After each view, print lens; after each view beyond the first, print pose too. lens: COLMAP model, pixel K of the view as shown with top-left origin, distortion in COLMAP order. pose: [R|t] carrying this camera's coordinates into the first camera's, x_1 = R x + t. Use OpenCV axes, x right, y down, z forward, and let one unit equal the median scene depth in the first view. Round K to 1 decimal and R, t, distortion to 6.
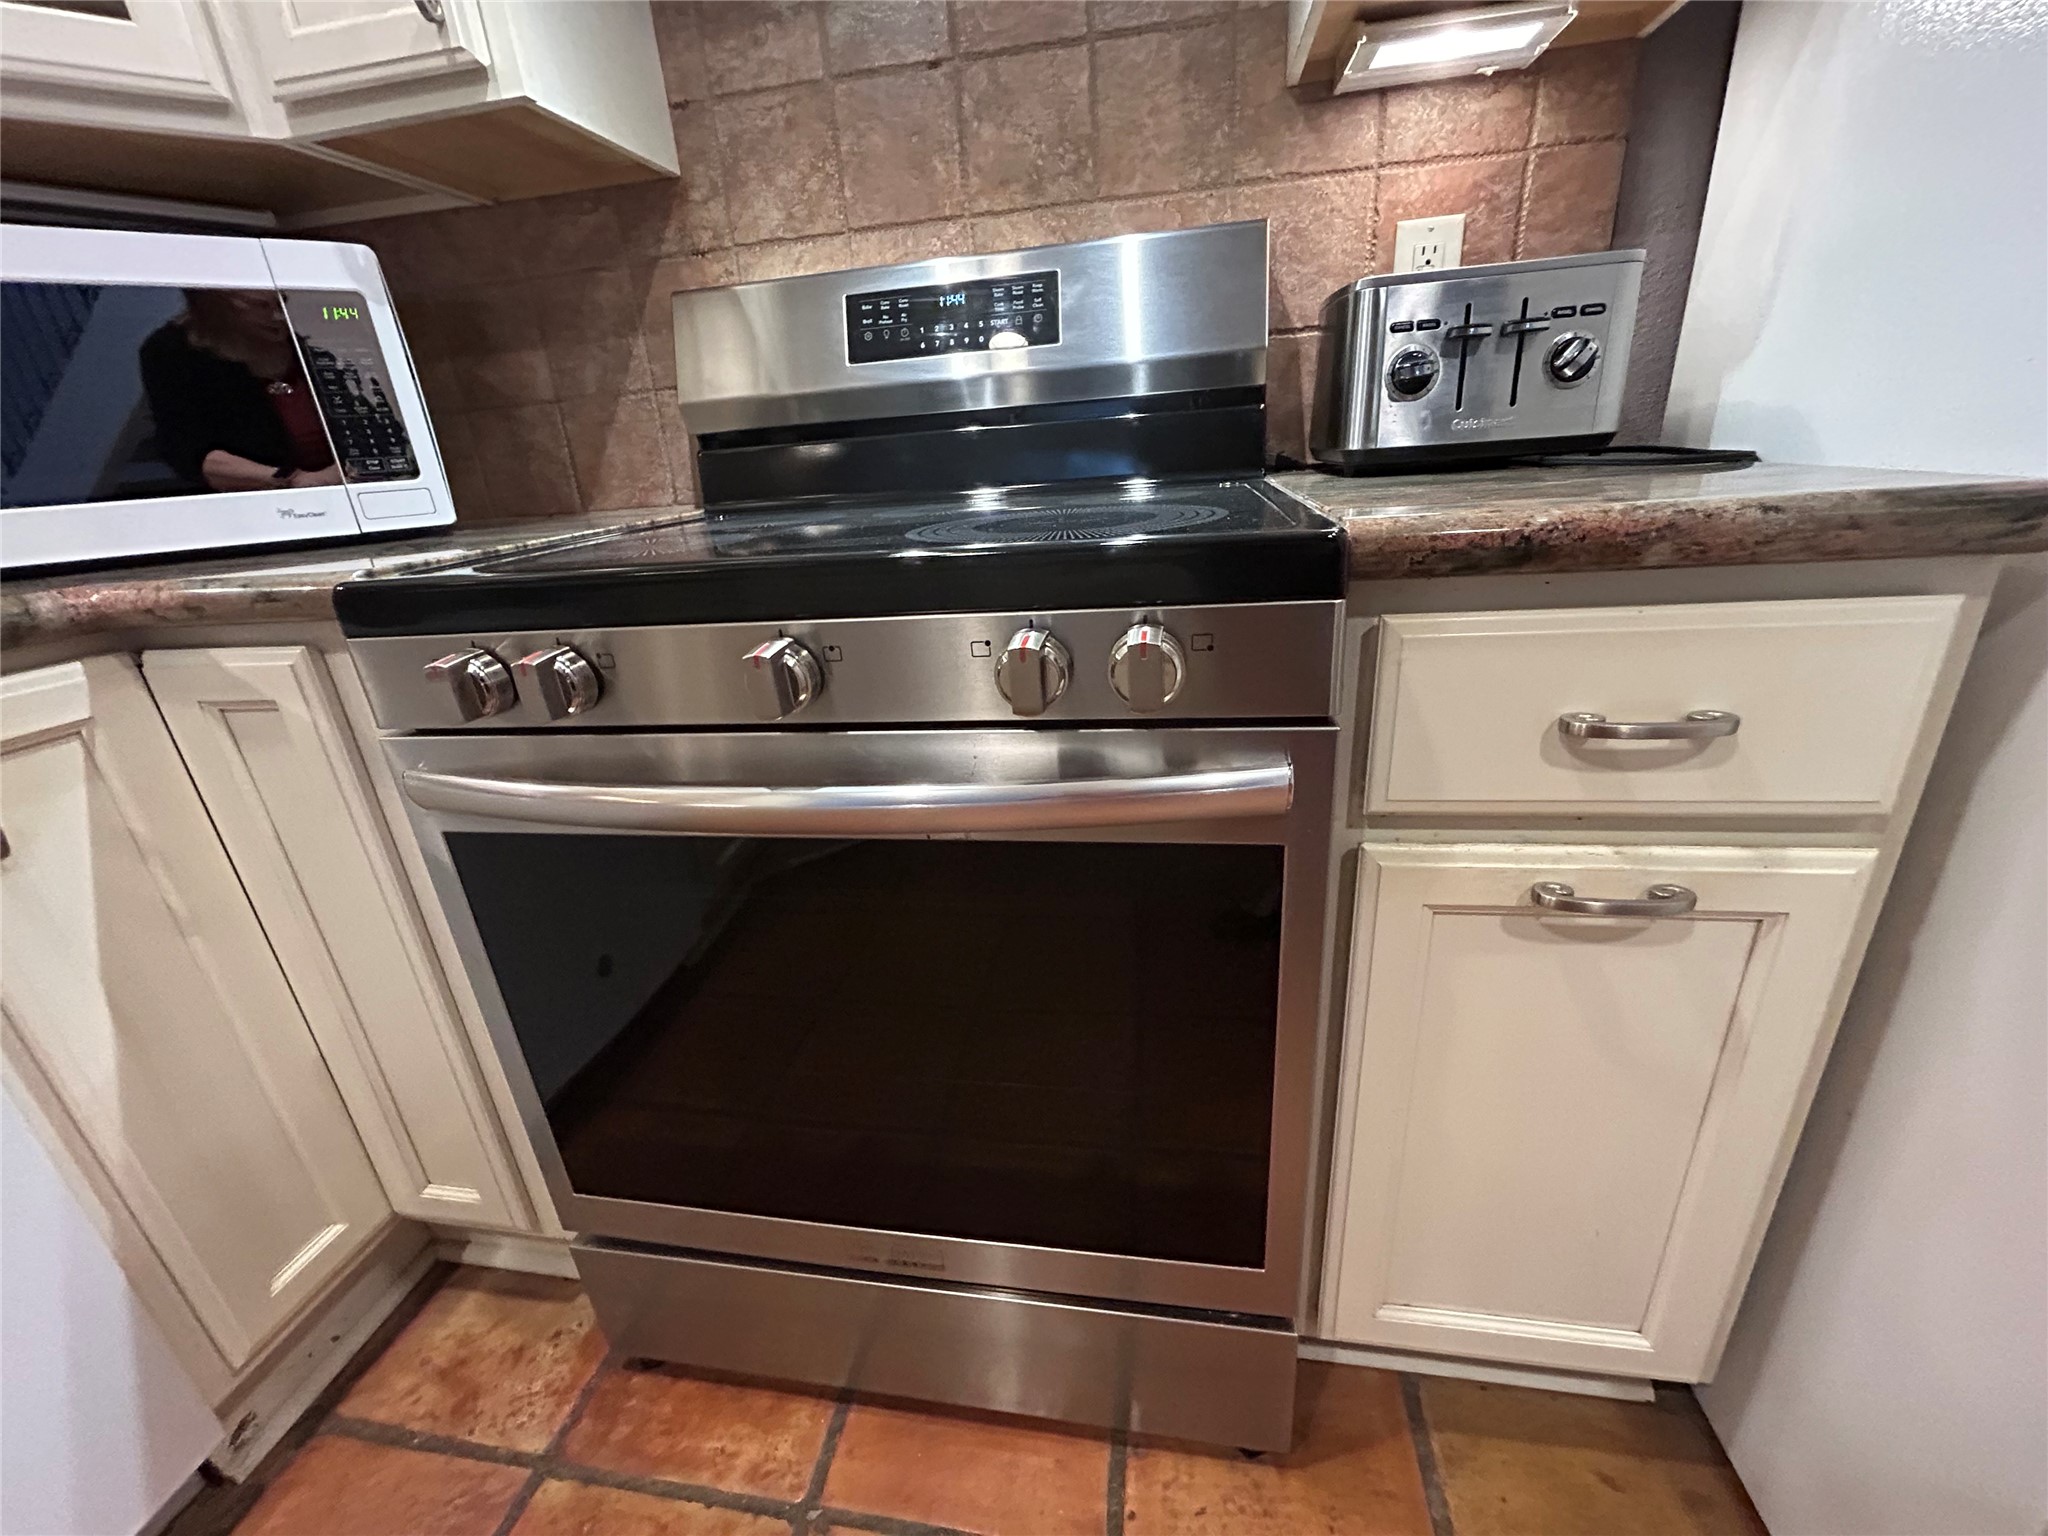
lens RADIAL K [[829.6, 0, 1019.4], [0, 829.6, 764.1], [0, 0, 1]] dist [-0.001145, 0.000785]
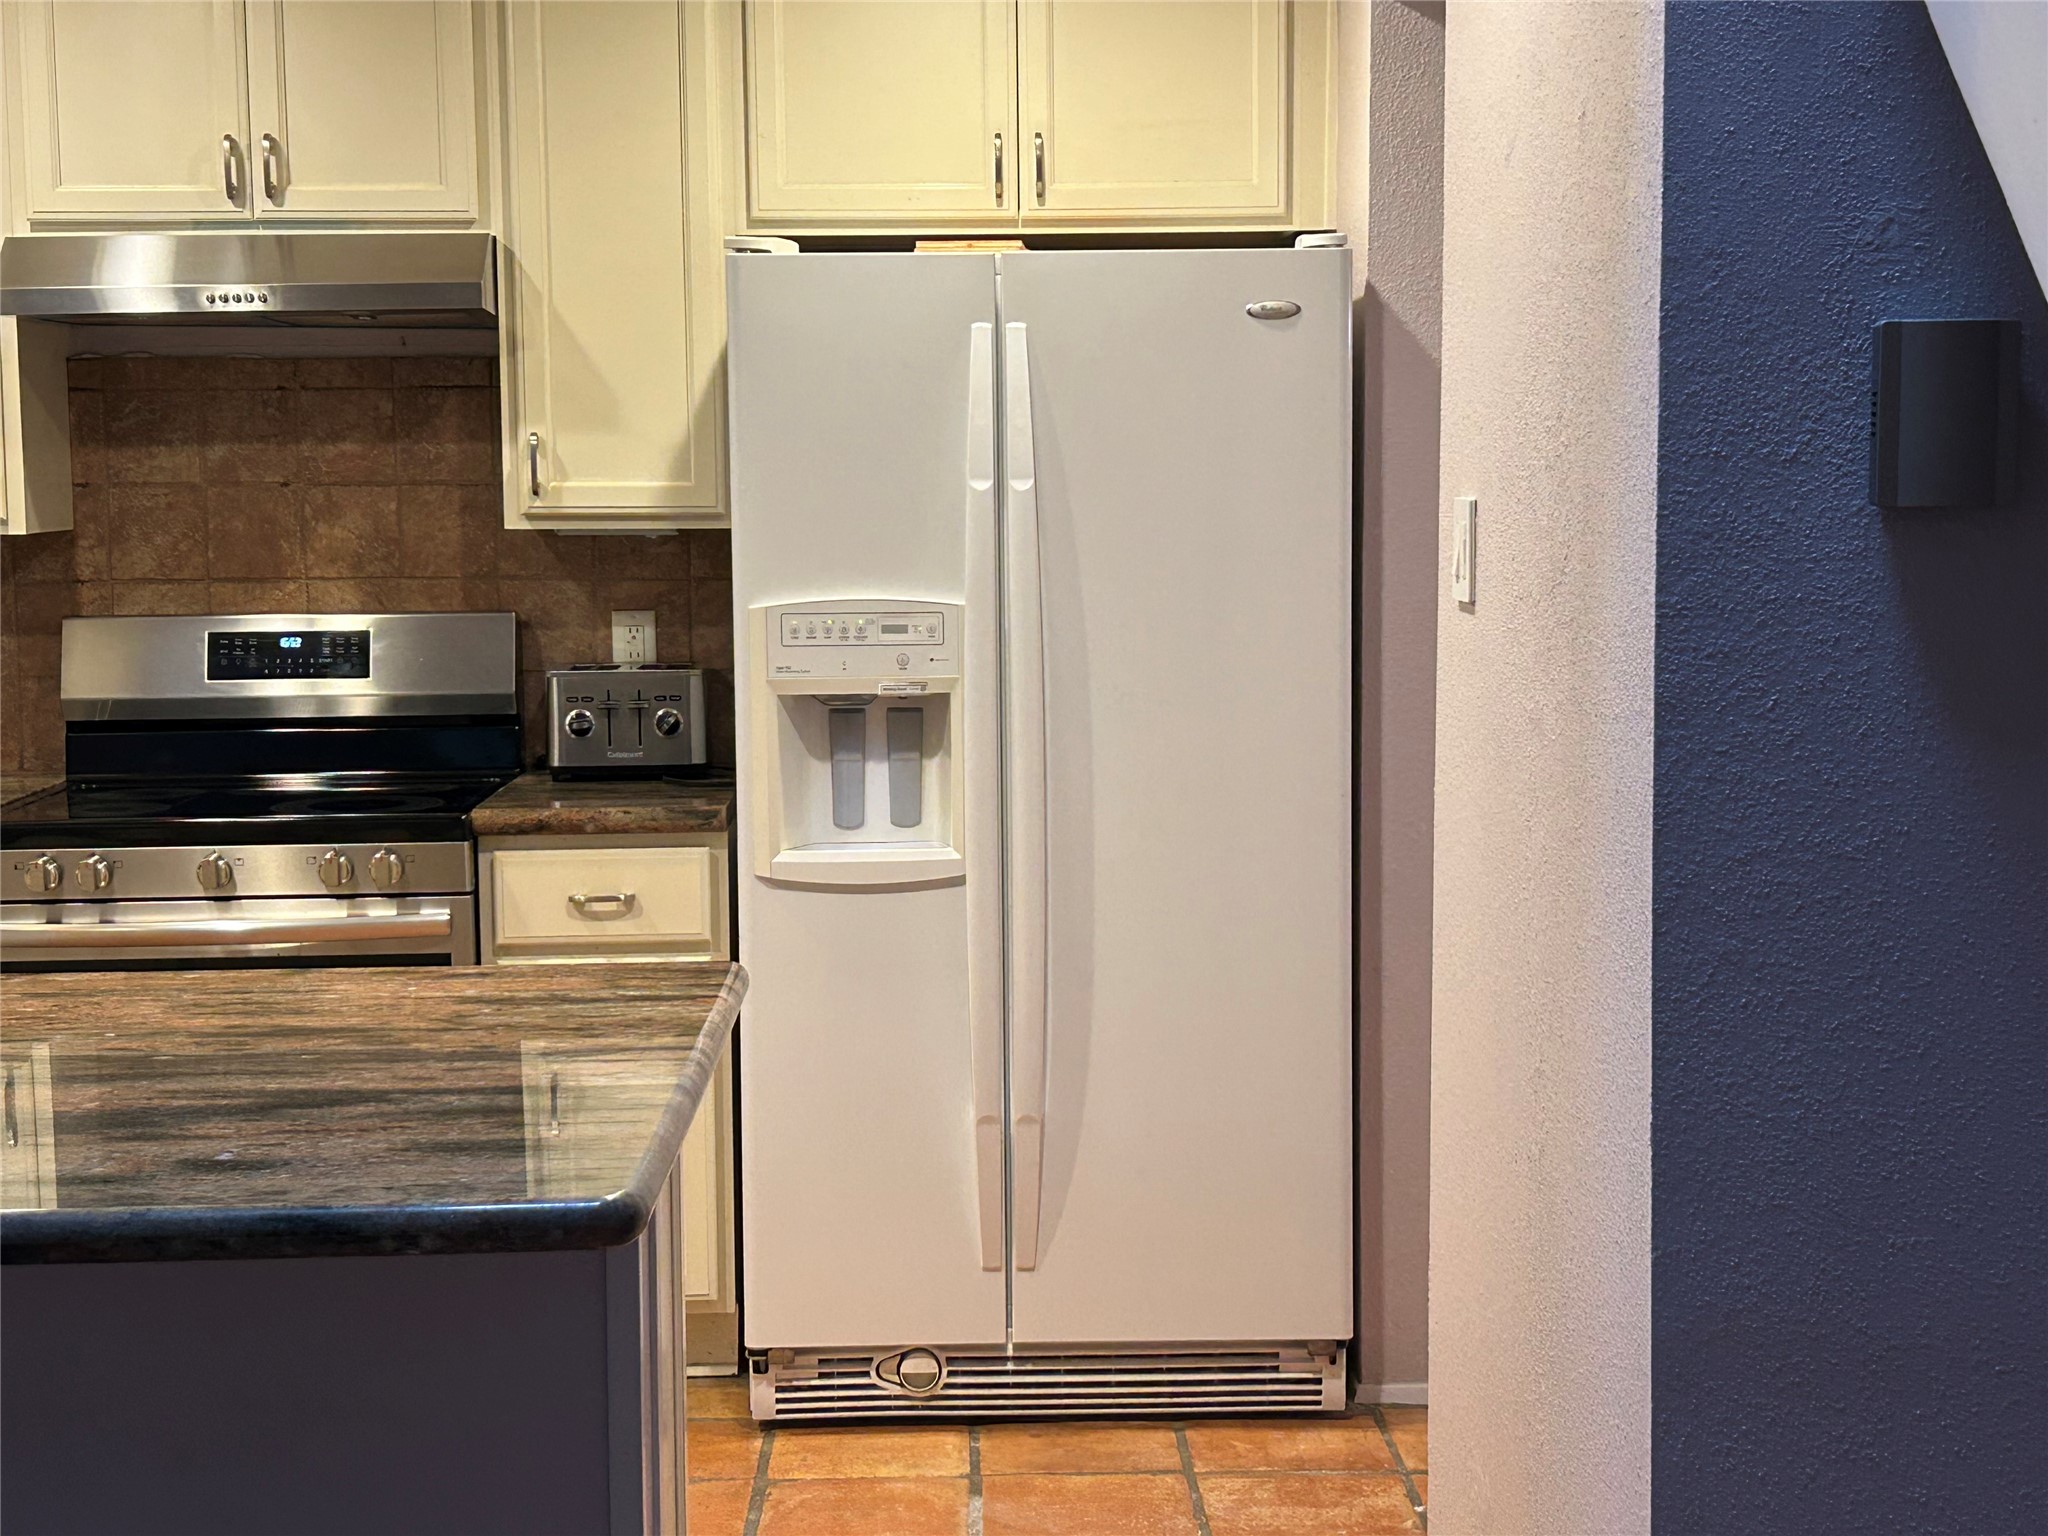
lens RADIAL K [[3448.7, 0, 1011.6], [0, 3448.7, 768.0], [0, 0, 1]] dist [0.179563, 0.000000]
pose [[0.982446, 0.041132, 0.181957, 0.054546], [0.010872, 0.961106, -0.275964, 1.280553], [-0.186231, 0.273098, 0.943788, -4.742074]]
